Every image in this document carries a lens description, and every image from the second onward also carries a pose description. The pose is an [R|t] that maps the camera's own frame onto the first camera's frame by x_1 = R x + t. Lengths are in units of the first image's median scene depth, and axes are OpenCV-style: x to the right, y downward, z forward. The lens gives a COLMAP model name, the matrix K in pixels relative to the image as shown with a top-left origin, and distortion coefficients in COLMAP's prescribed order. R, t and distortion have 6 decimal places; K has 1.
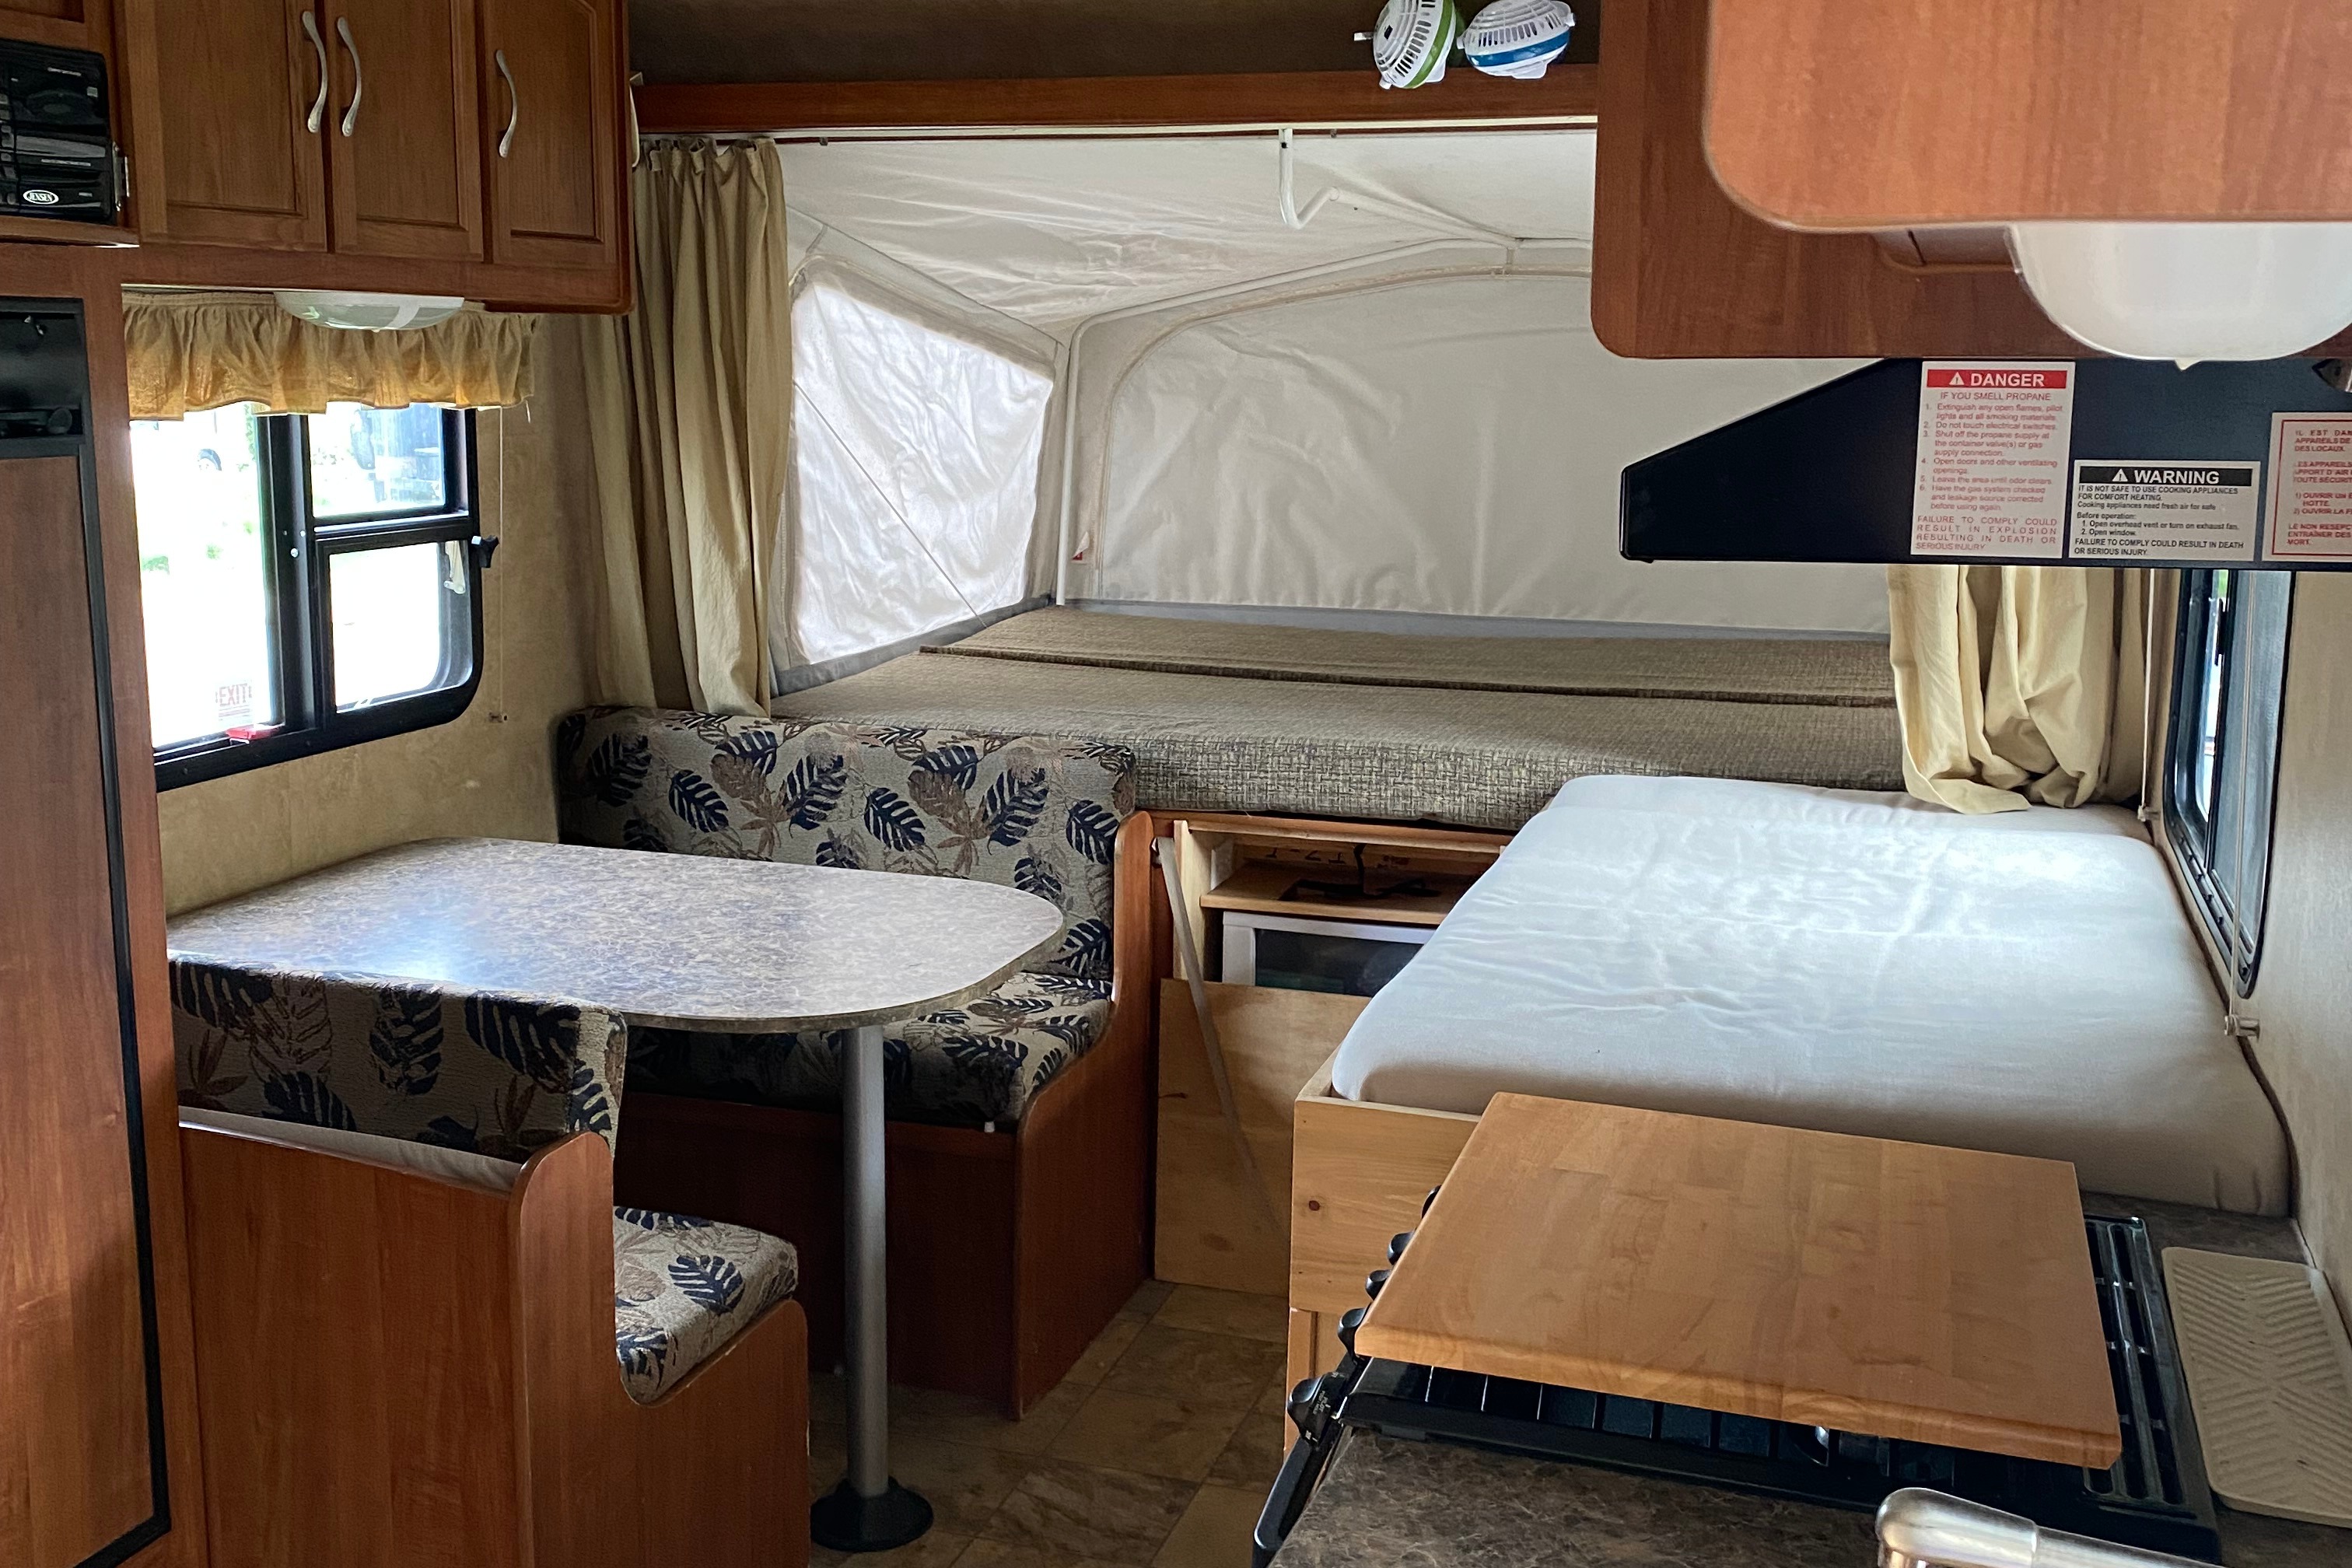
lens RADIAL K [[2394.0, 0, 1163.8], [0, 2394.0, 772.3], [0, 0, 1]] dist [0.205563, -0.475617]
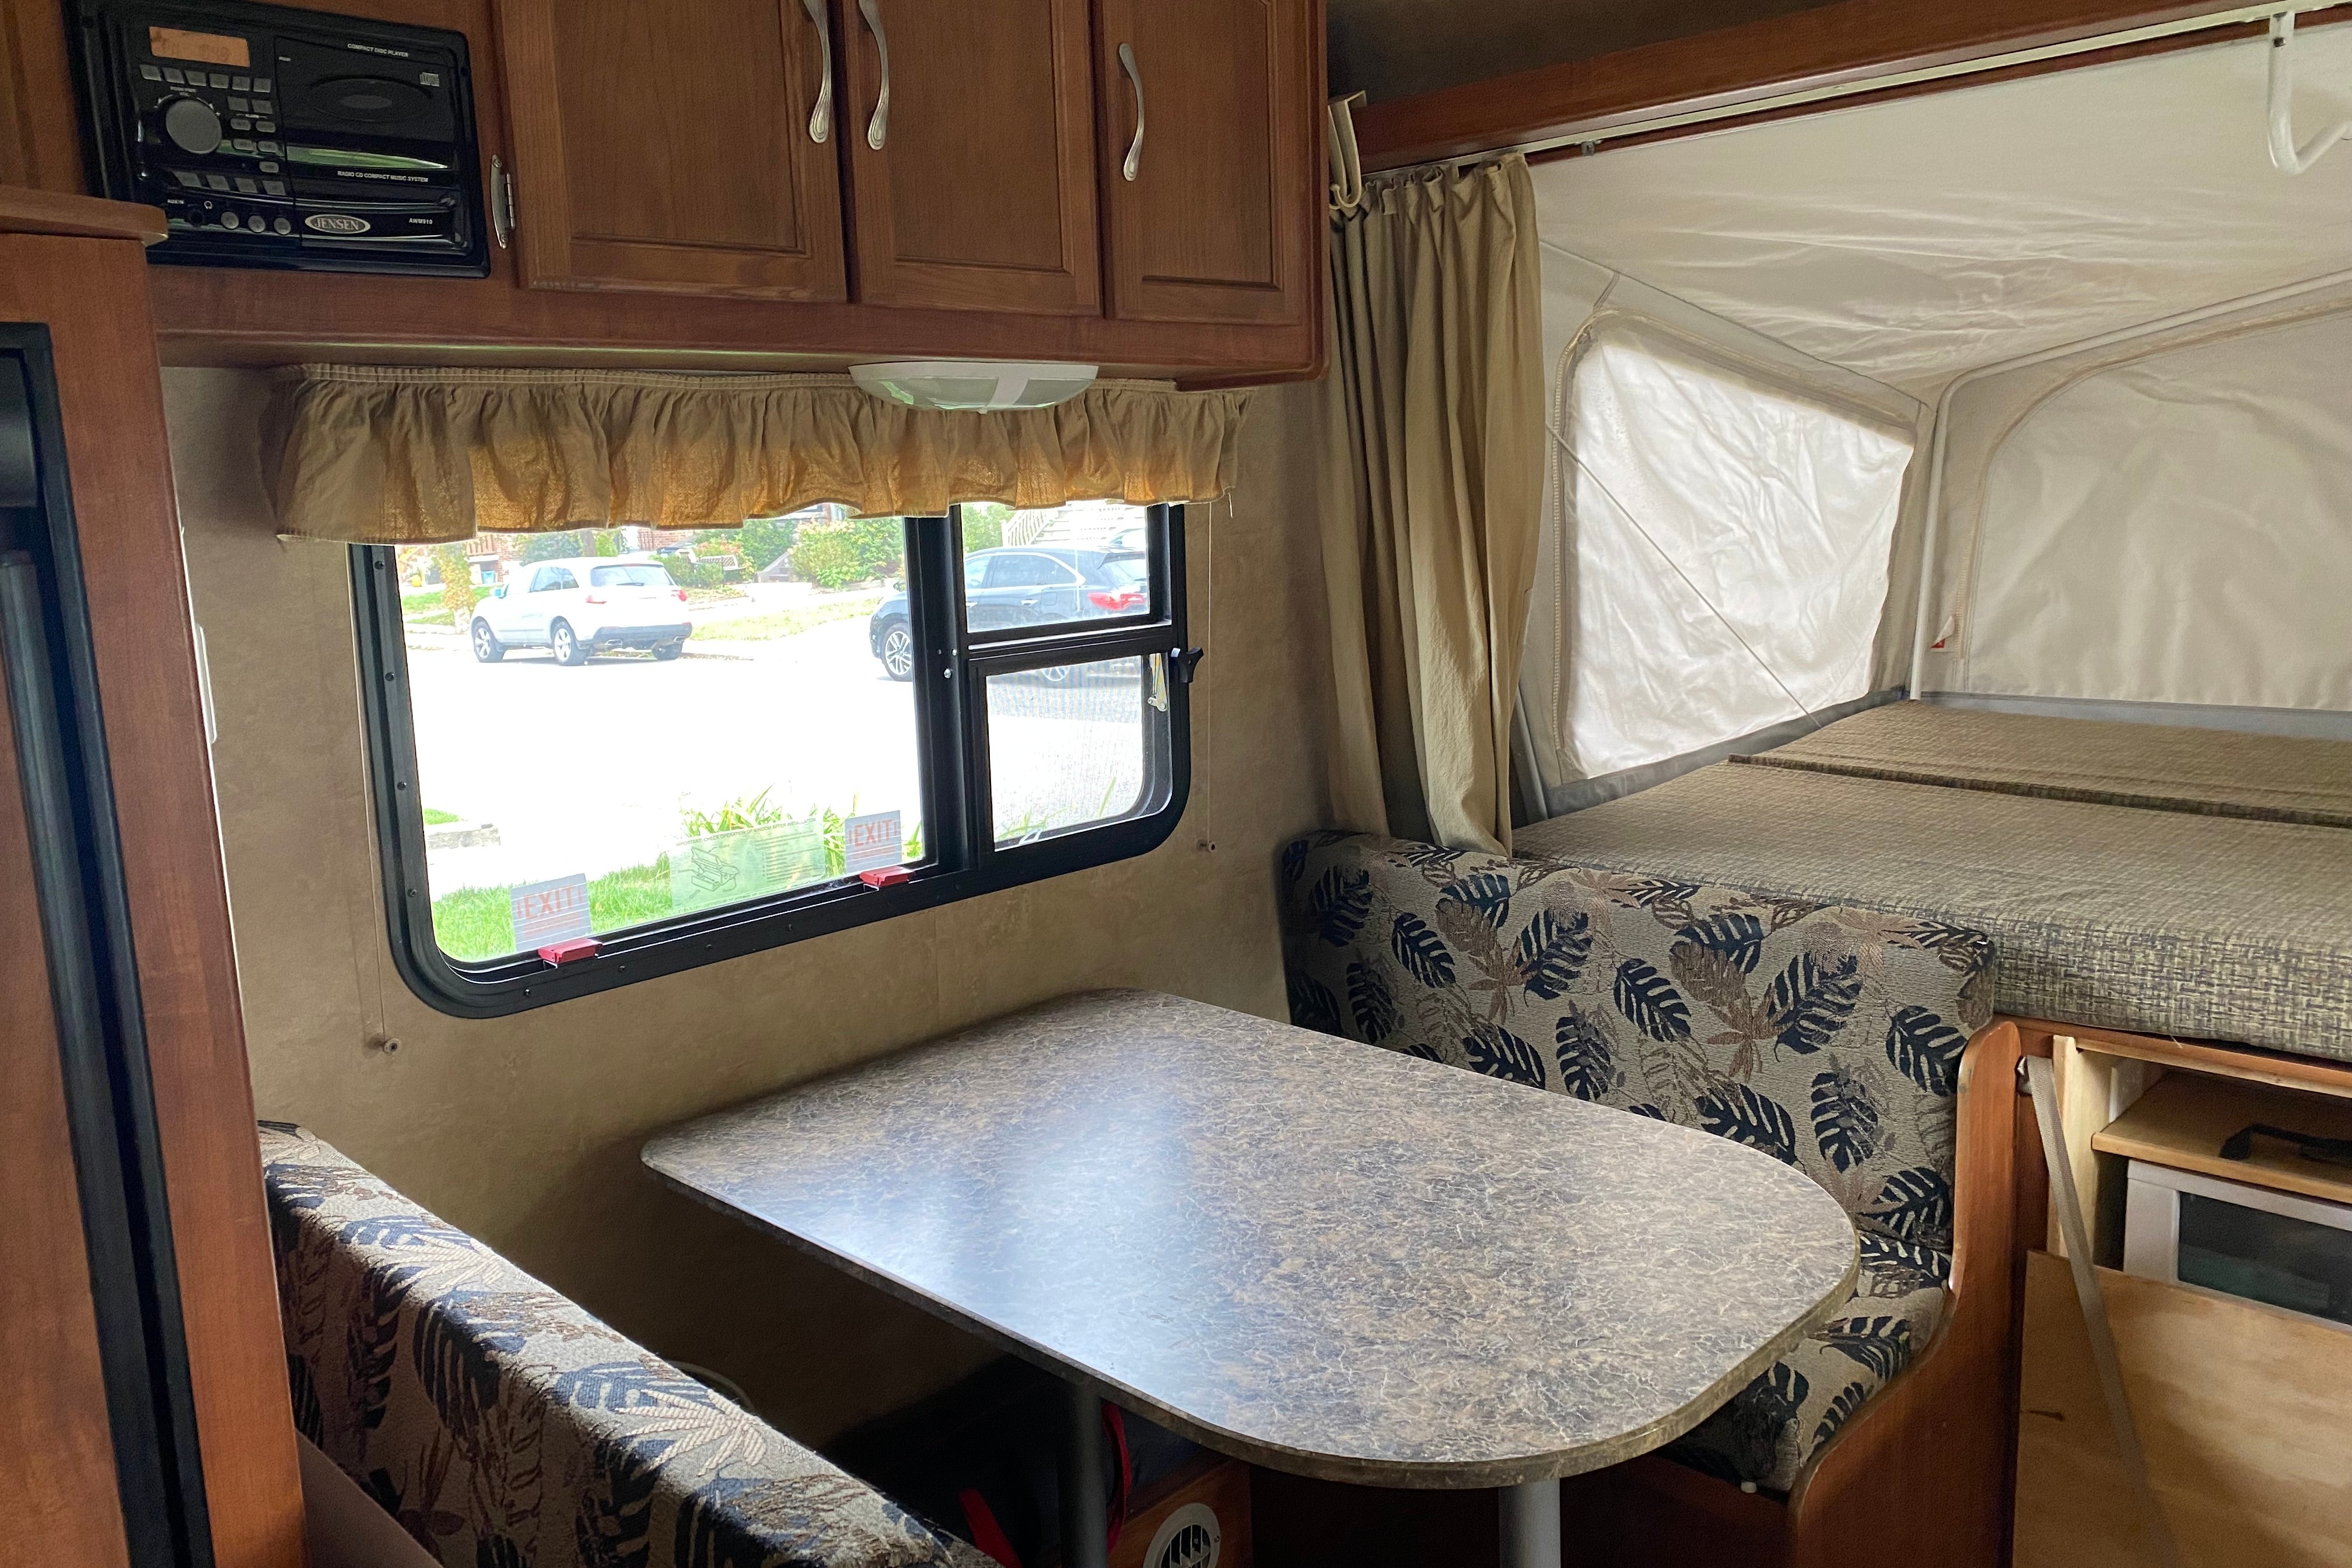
lens RADIAL K [[1762.5, 0, 1146.8], [0, 1762.5, 774.2], [0, 0, 1]] dist [0.055310, -0.068767]
pose [[0.893122, 0.029824, -0.448825, -0.001537], [-0.030599, 0.999516, 0.005528, -0.051354], [0.448773, 0.008796, 0.893603, 0.399417]]
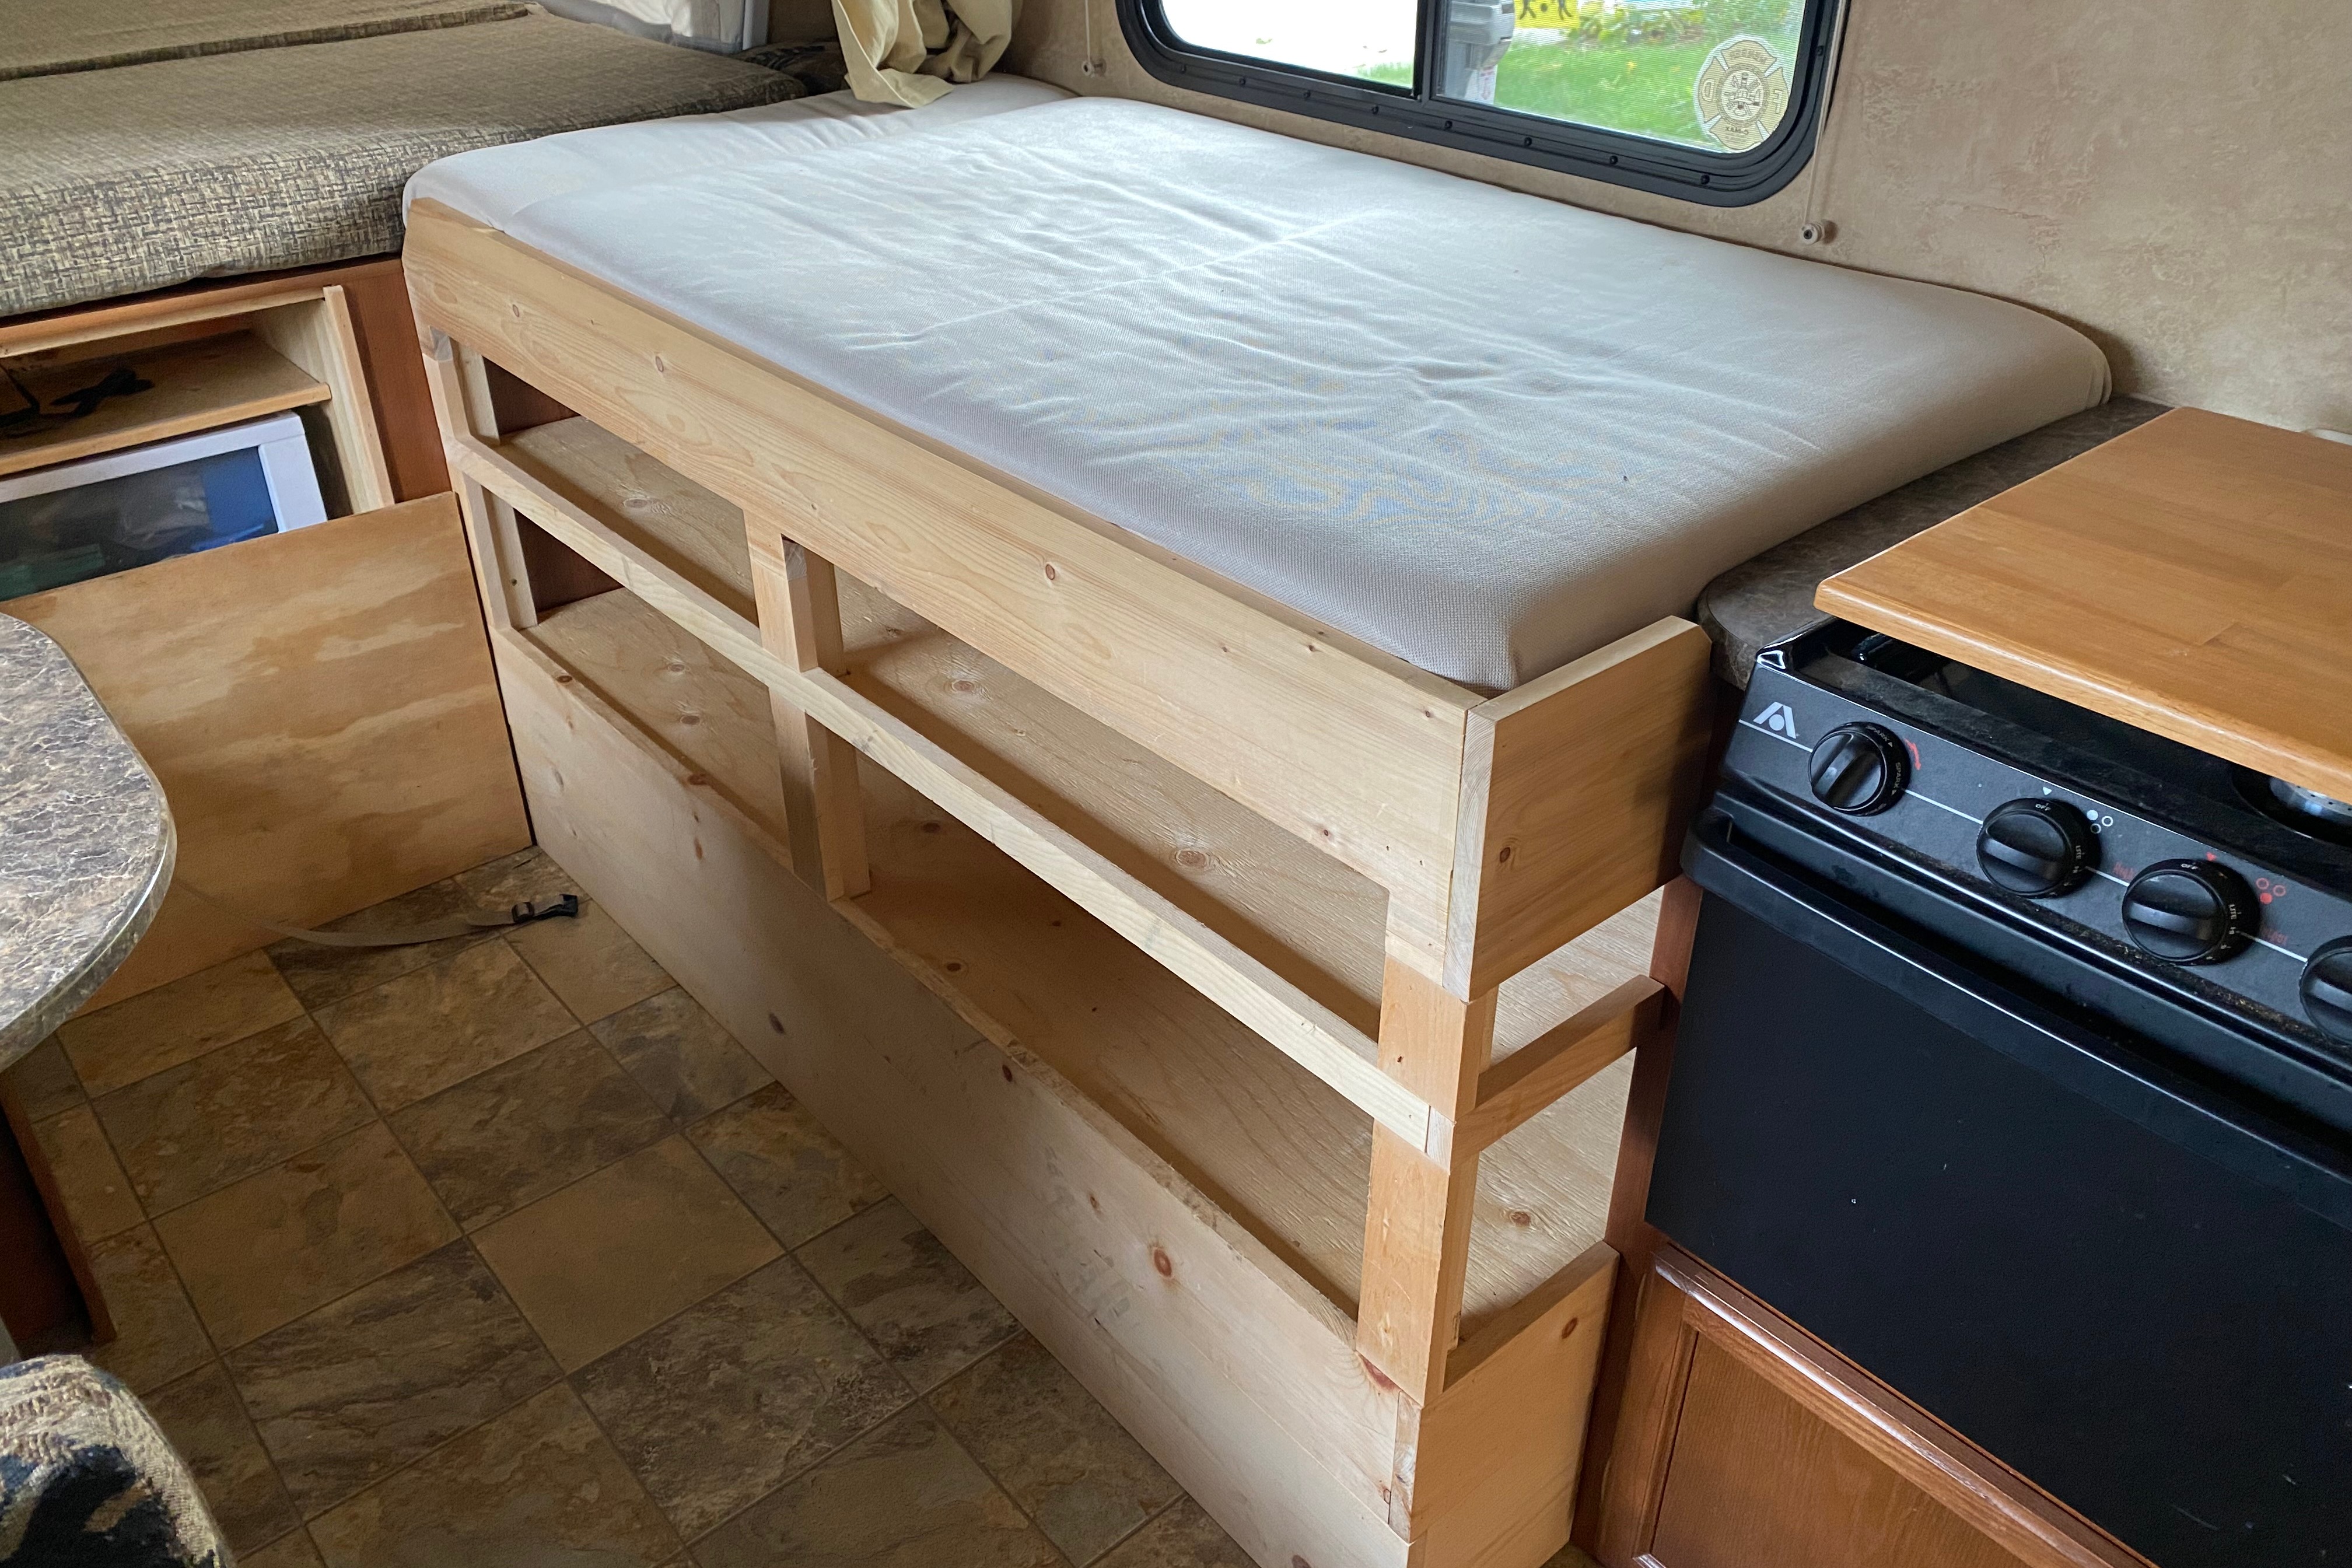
lens RADIAL K [[1800.9, 0, 1184.5], [0, 1800.9, 750.8], [0, 0, 1]] dist [0.005564, -0.004513]
pose [[0.508045, -0.447930, 0.735697, -0.179832], [0.157042, 0.887994, 0.432209, -0.037186], [-0.846893, -0.104046, 0.521484, 0.456487]]
